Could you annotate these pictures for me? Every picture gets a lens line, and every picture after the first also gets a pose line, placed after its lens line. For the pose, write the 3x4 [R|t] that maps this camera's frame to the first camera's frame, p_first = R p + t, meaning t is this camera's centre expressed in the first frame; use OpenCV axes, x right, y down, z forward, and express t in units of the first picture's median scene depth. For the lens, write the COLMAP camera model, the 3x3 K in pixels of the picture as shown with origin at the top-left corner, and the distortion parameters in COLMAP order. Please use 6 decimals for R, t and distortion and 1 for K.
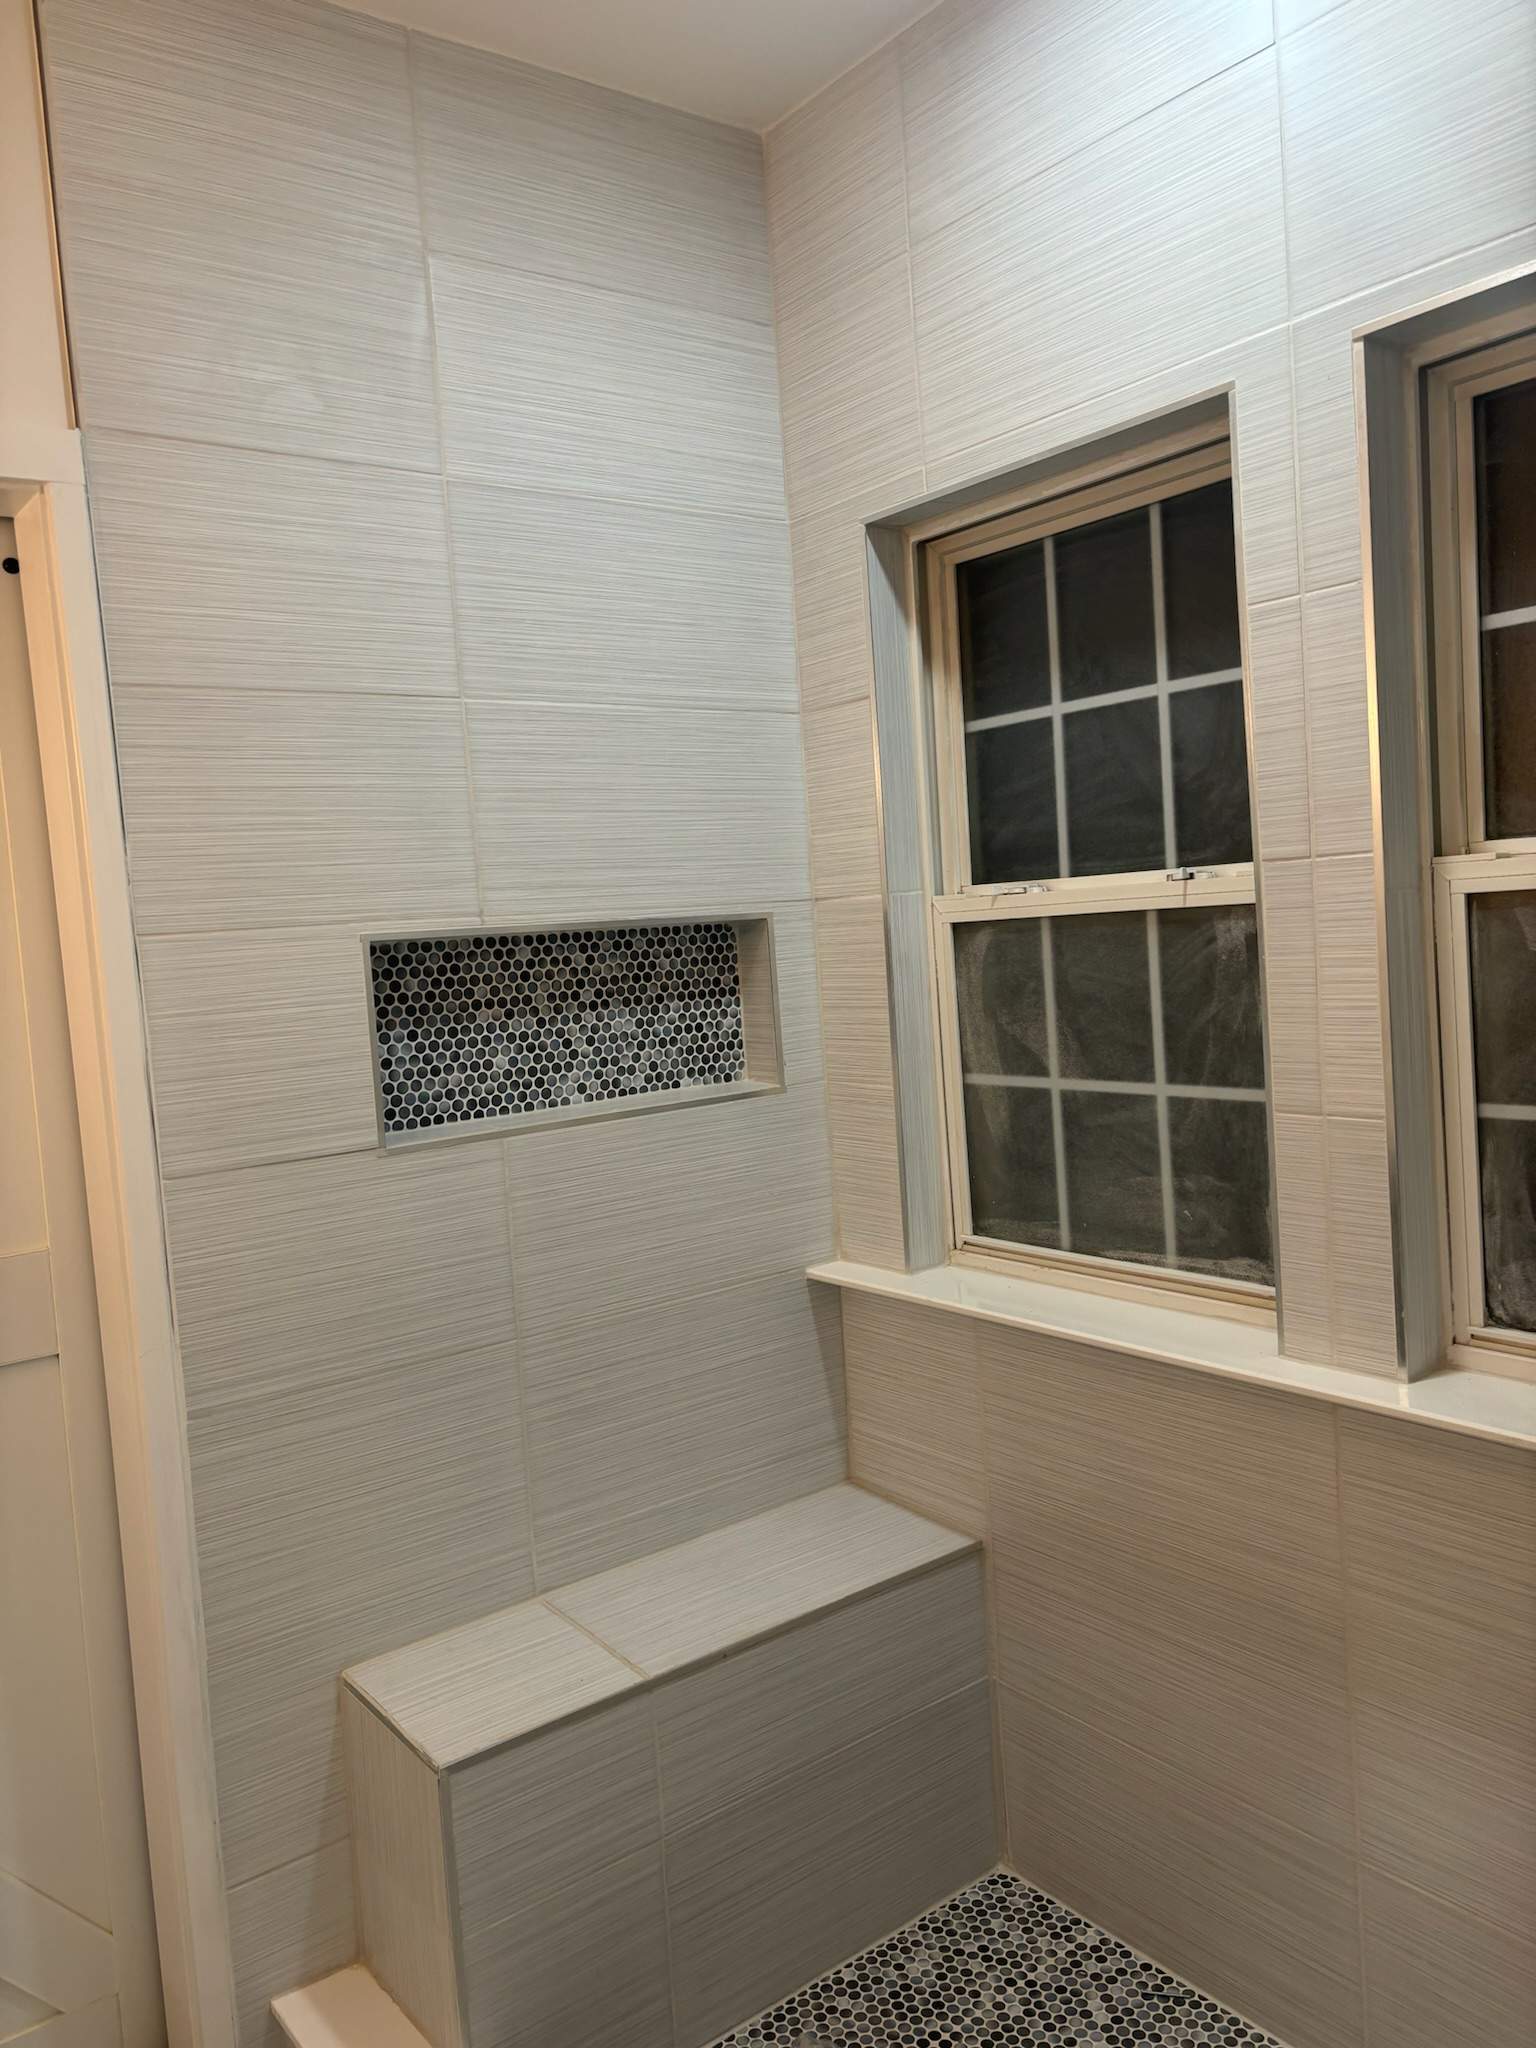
lens RADIAL K [[1547.9, 0, 777.7], [0, 1547.9, 1005.0], [0, 0, 1]] dist [0.024783, -0.031451]
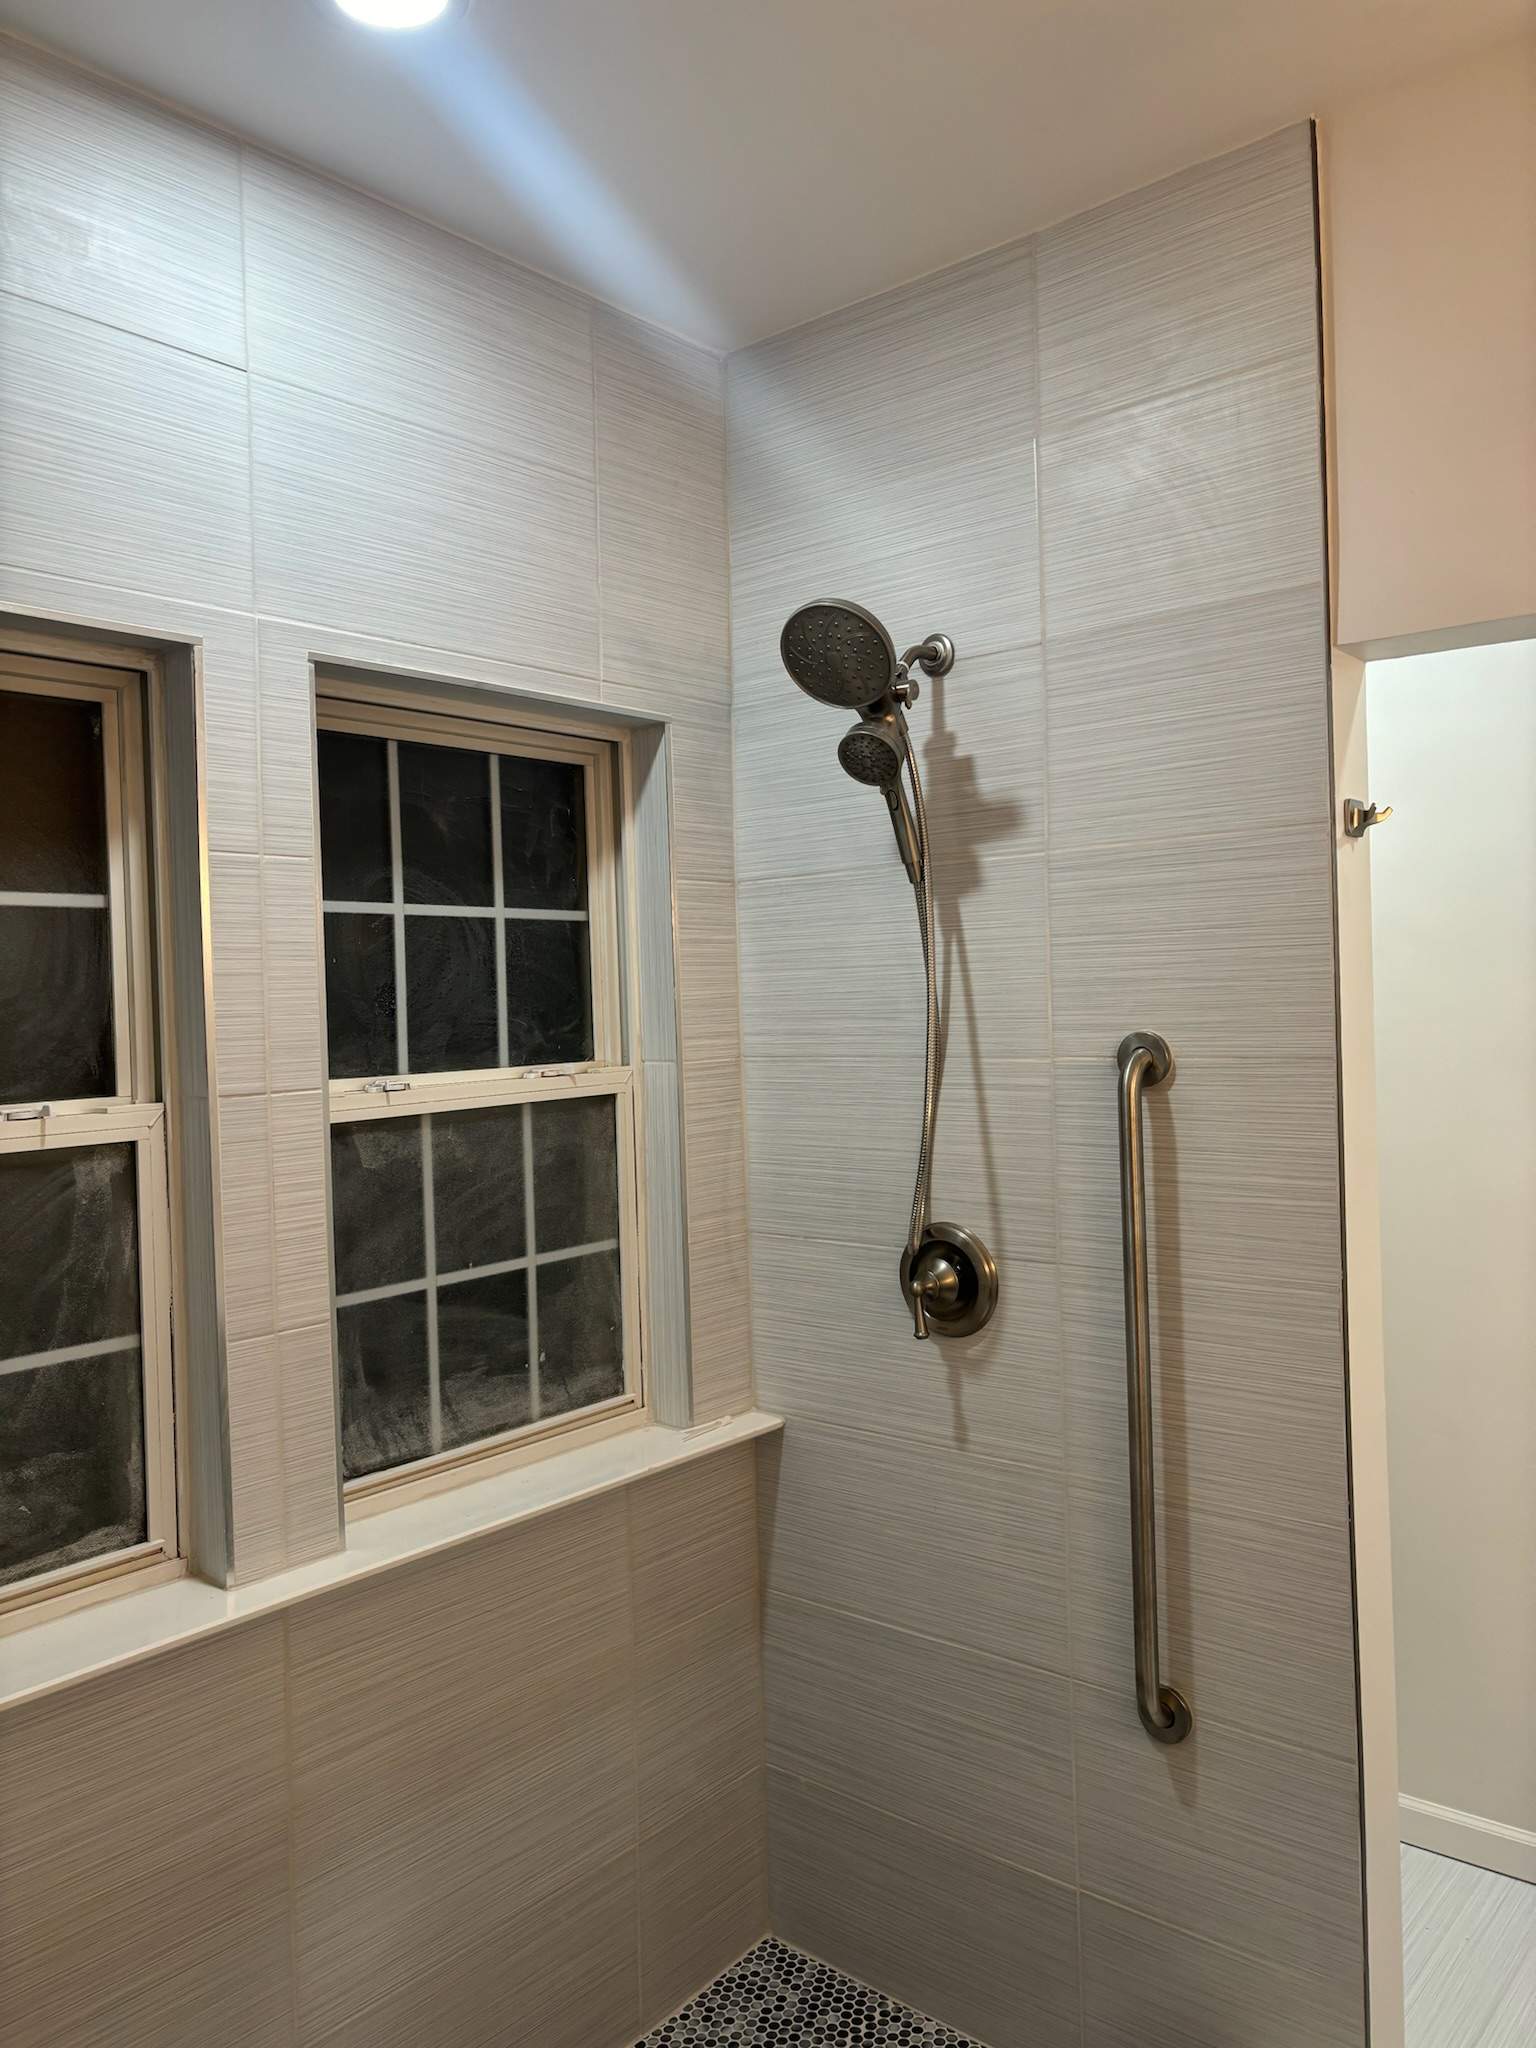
lens RADIAL K [[1547.9, 0, 769.9], [0, 1547.9, 1004.0], [0, 0, 1]] dist [0.024783, -0.031451]
pose [[-0.210030, 0.072905, 0.974973, -0.701576], [0.103449, 0.993275, -0.051988, -0.056809], [-0.972207, 0.089941, -0.216160, 0.783557]]
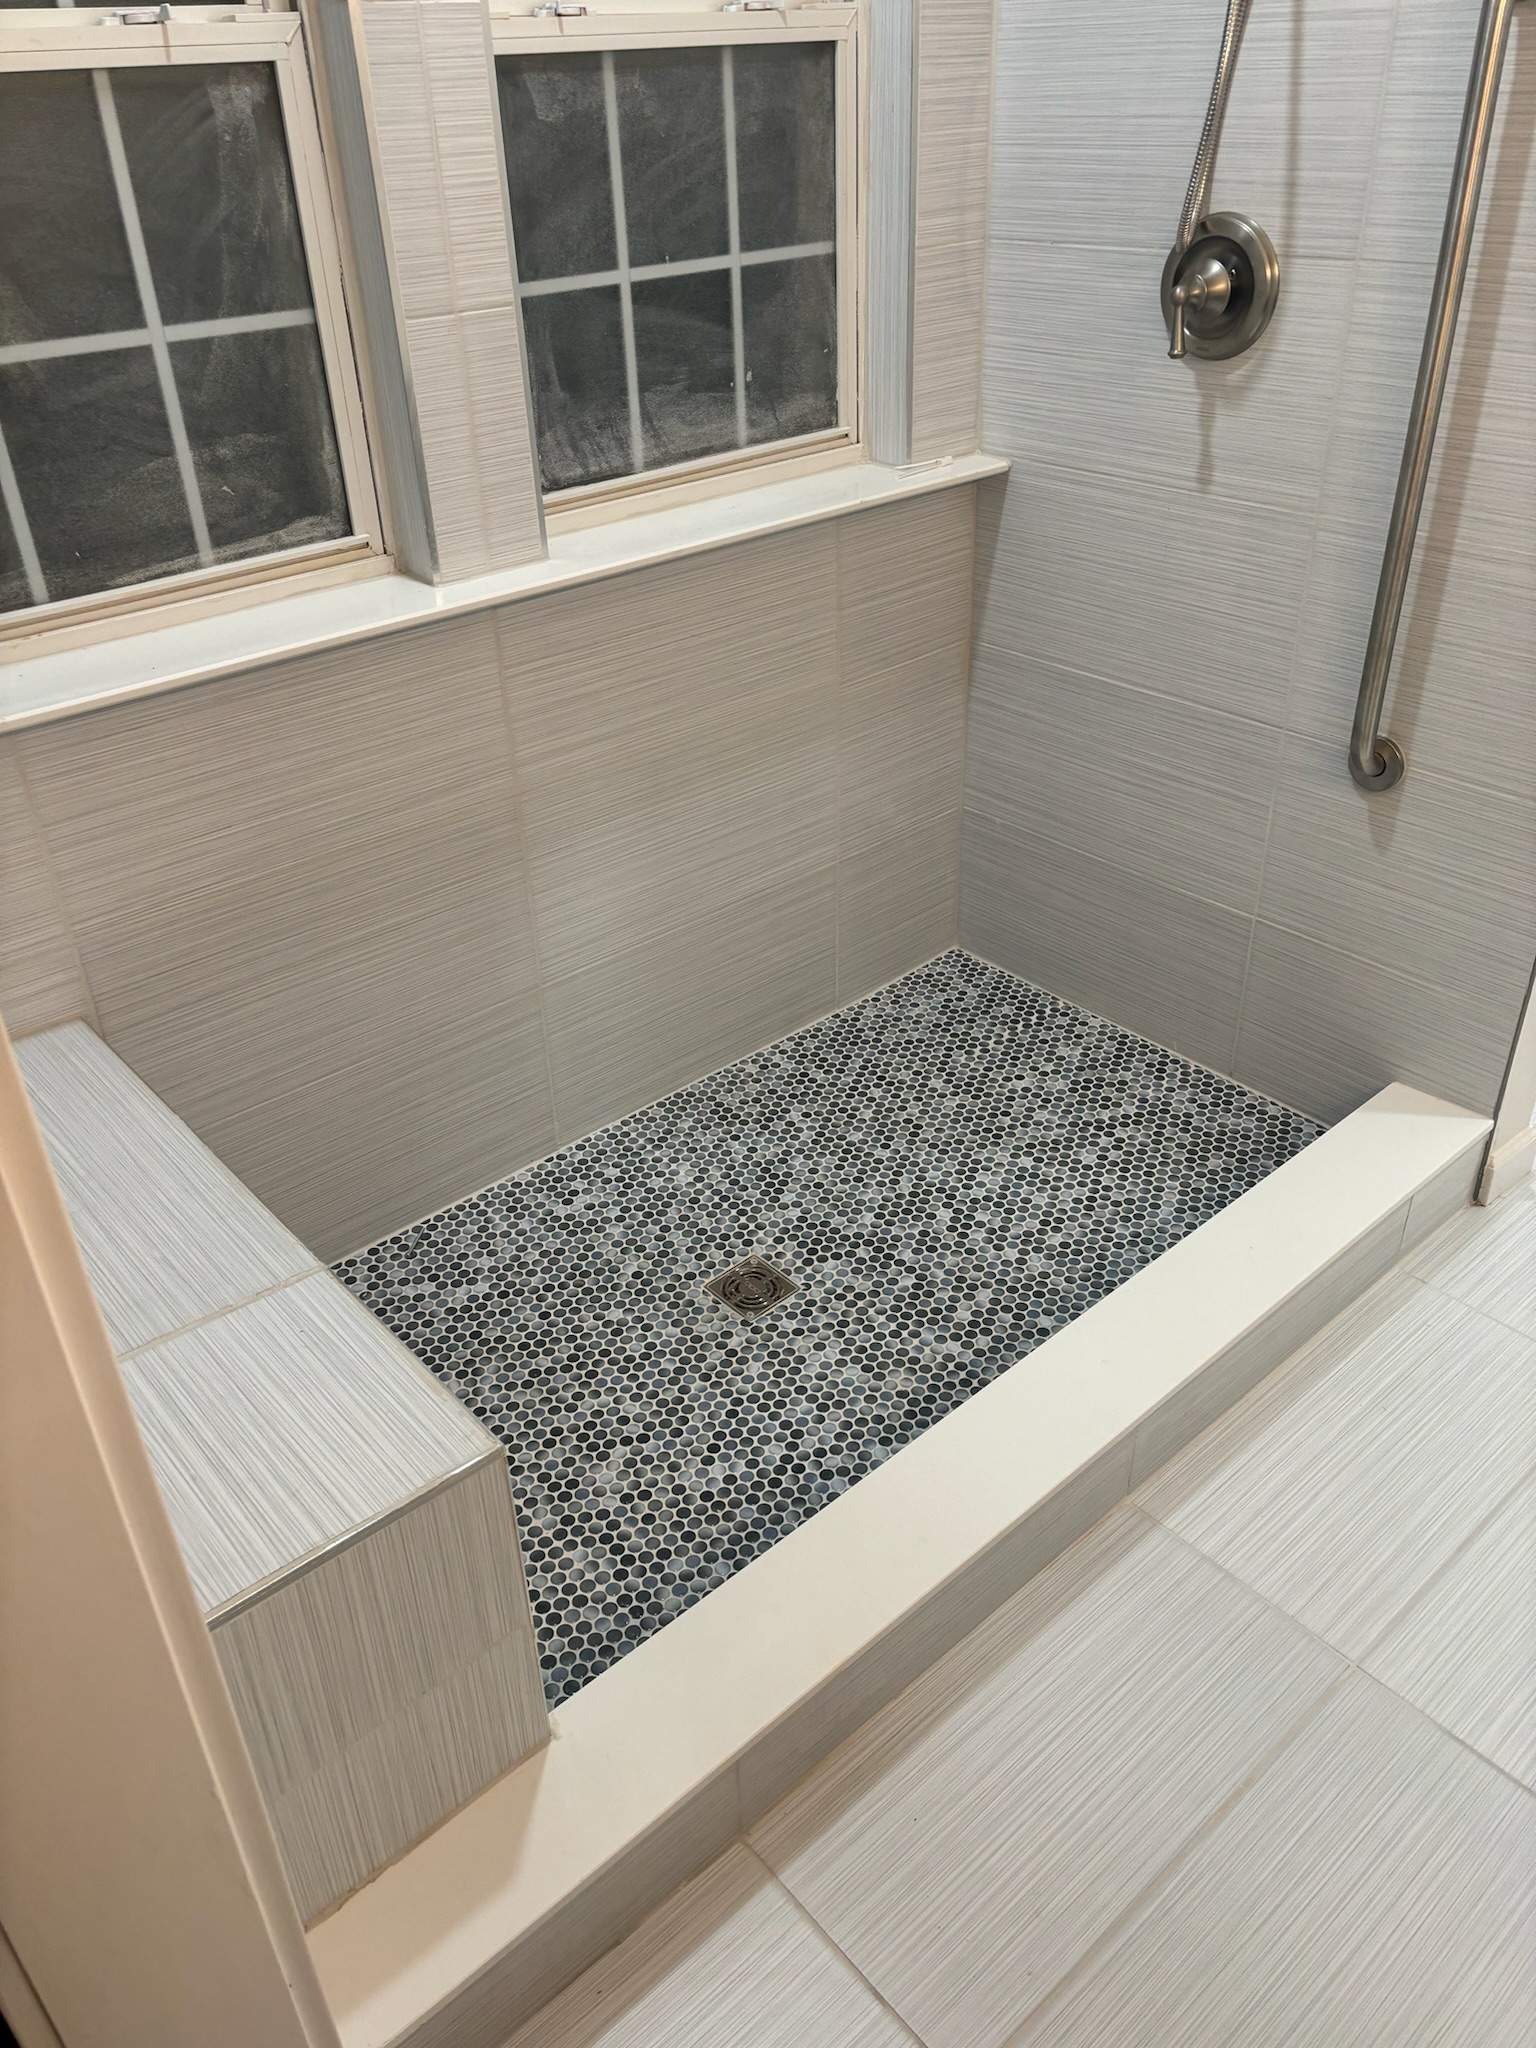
lens RADIAL K [[1547.9, 0, 765.6], [0, 1547.9, 1026.7], [0, 0, 1]] dist [0.024783, -0.031451]
pose [[-0.062560, -0.468694, 0.881142, -0.660789], [0.094030, 0.876177, 0.472729, 0.018454], [-0.993602, 0.112428, -0.010743, 0.771975]]
